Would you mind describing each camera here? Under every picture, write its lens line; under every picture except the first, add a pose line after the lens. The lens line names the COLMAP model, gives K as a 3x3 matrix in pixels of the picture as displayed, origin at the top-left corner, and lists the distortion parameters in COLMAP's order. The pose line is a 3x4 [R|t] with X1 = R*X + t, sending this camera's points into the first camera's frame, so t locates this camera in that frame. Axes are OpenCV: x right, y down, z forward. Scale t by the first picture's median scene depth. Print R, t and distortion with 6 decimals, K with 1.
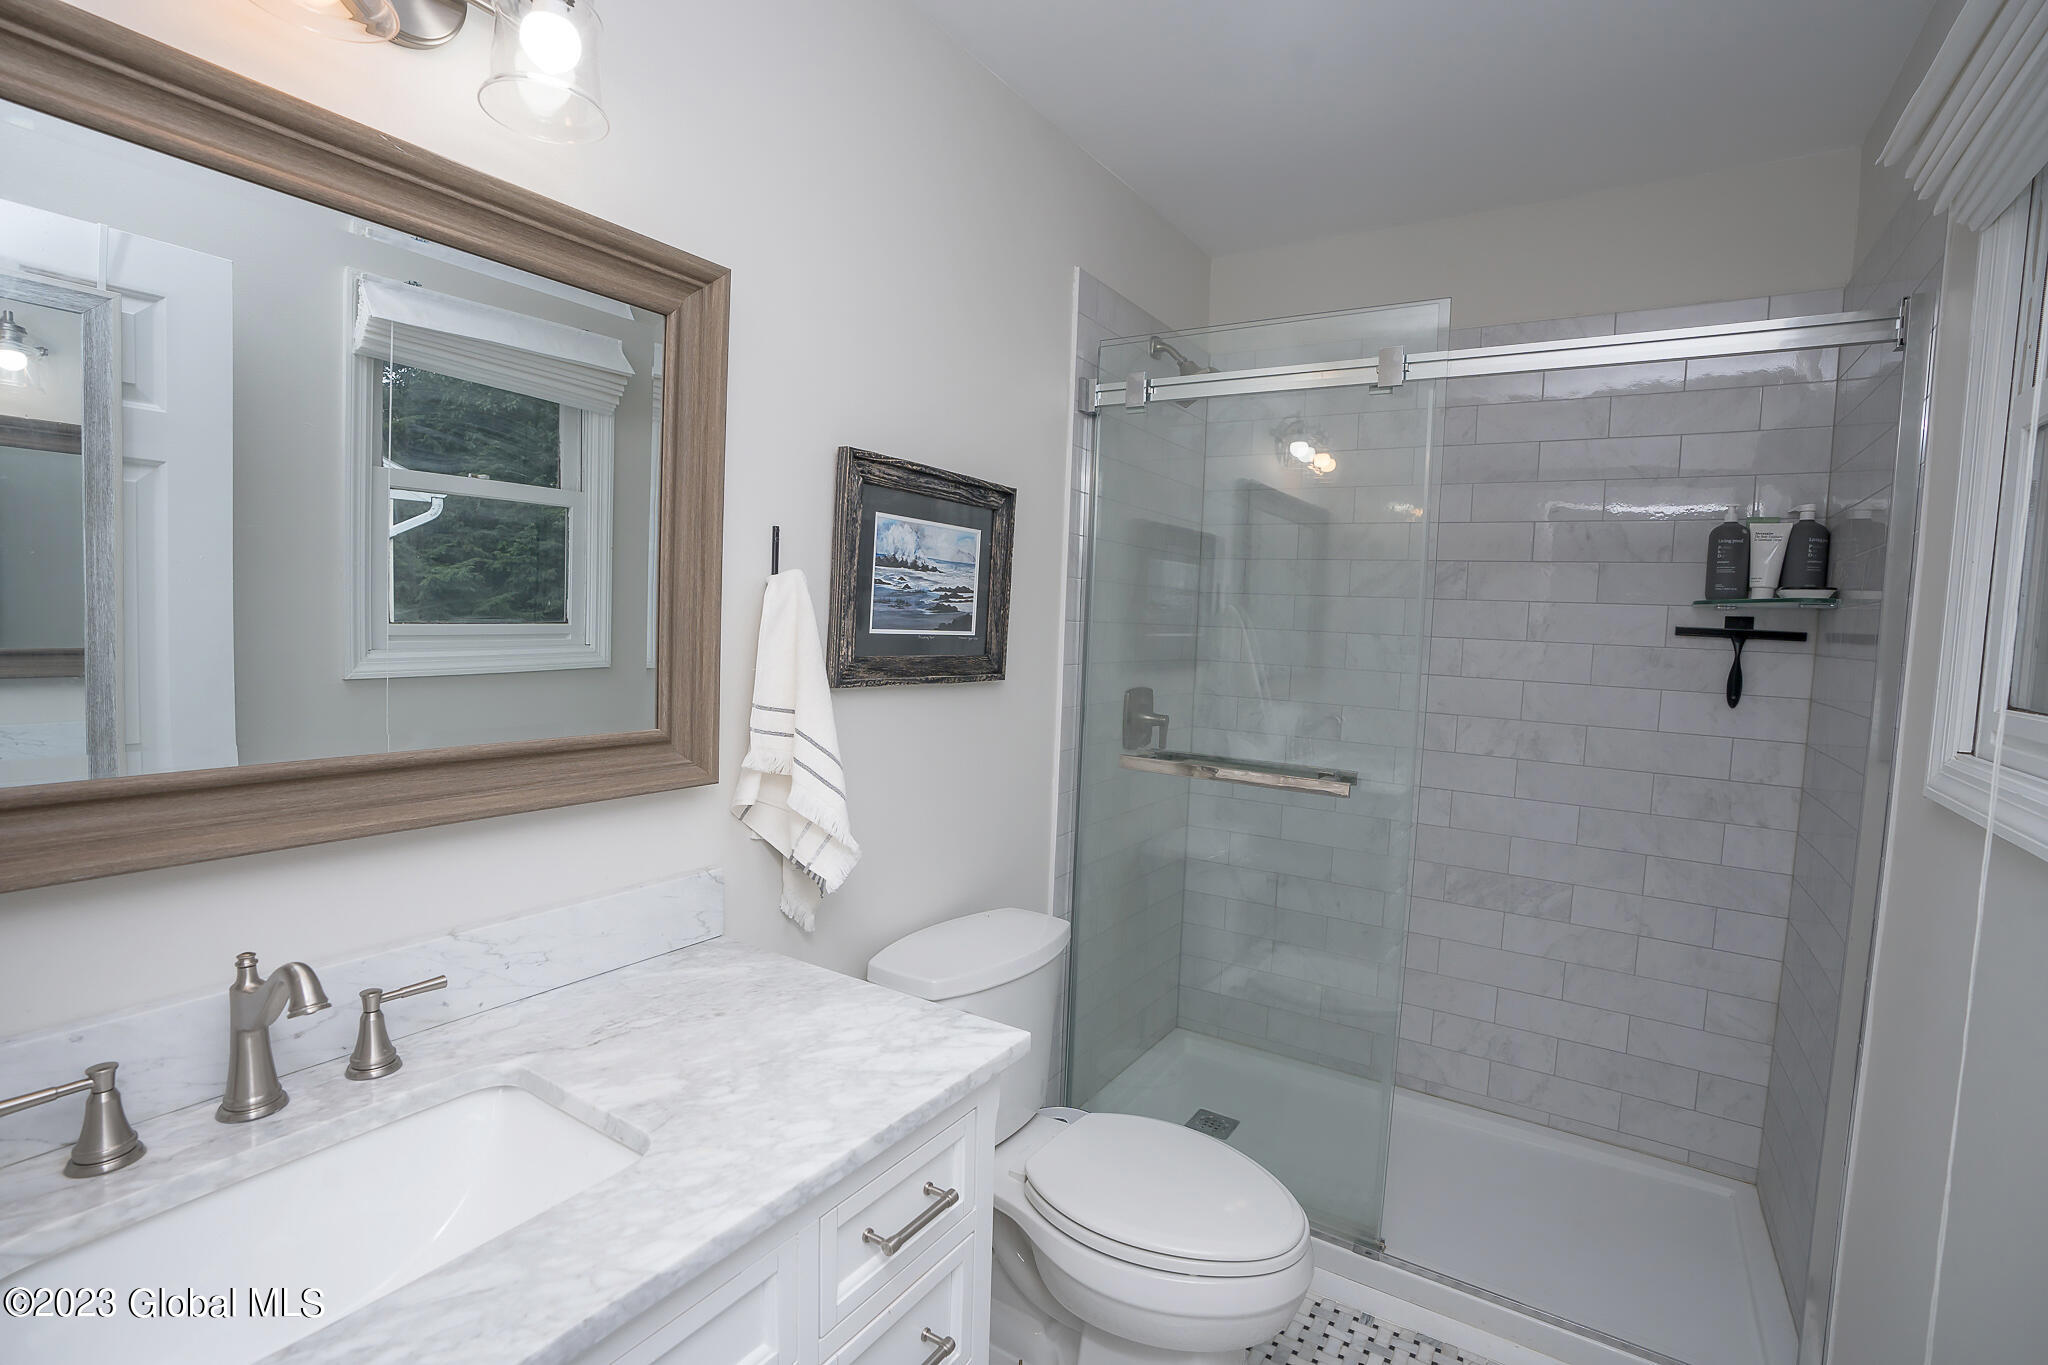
lens RADIAL K [[939.2, 0, 1024.2], [0, 939.2, 676.2], [0, 0, 1]] dist [-0.034514, 0.009178]
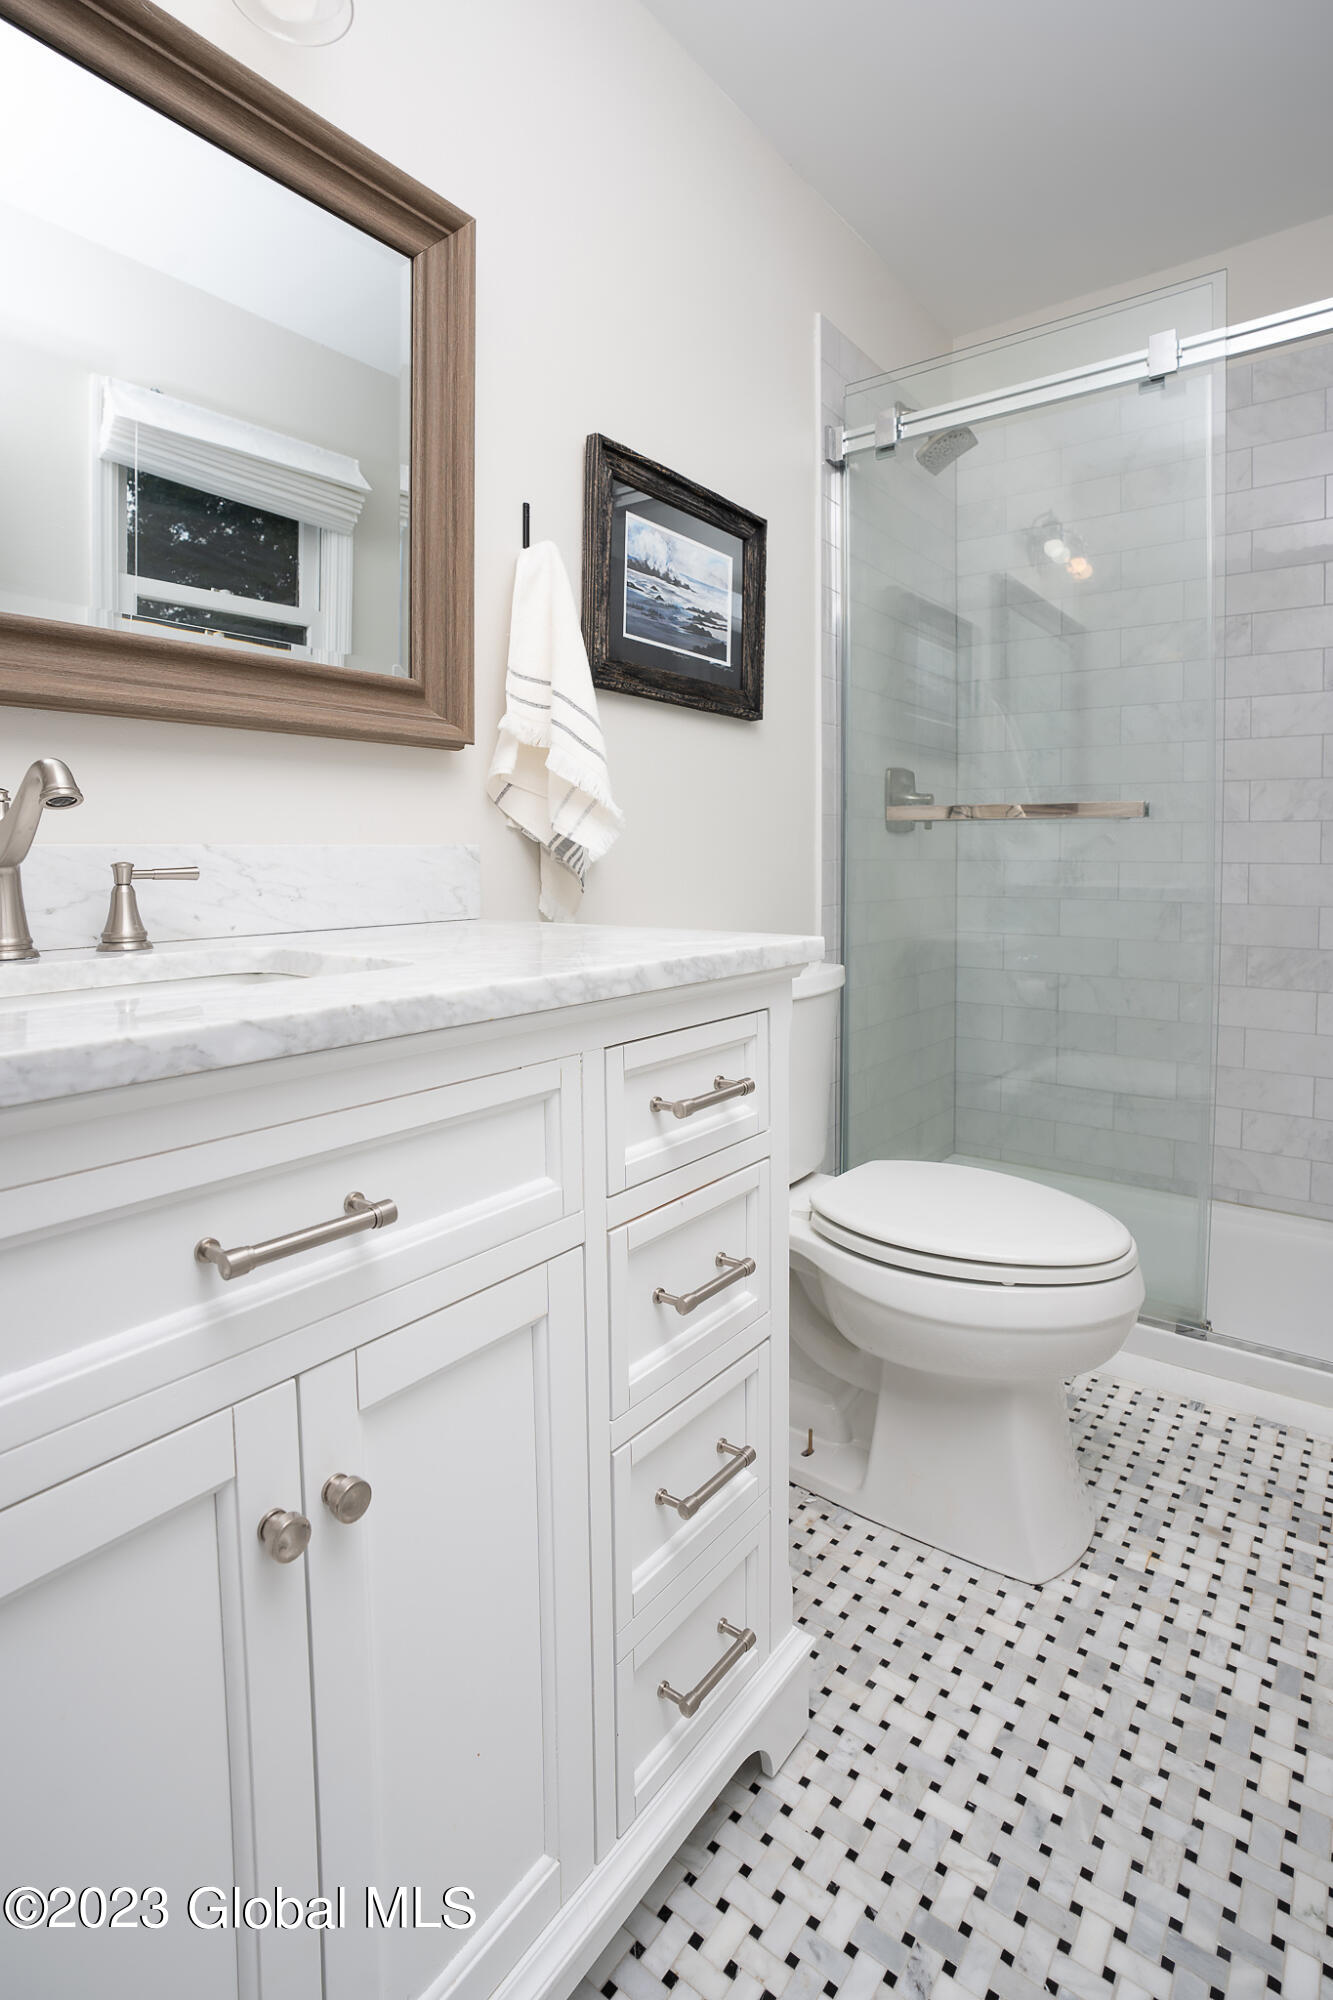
lens RADIAL K [[917.2, 0, 673.9], [0, 917.2, 1014.3], [0, 0, 1]] dist [-0.034514, 0.009178]
pose [[0.995750, -0.037201, -0.084253, -0.047029], [0.034292, 0.998774, -0.035704, 0.361863], [0.085478, 0.032663, 0.995805, 0.083049]]
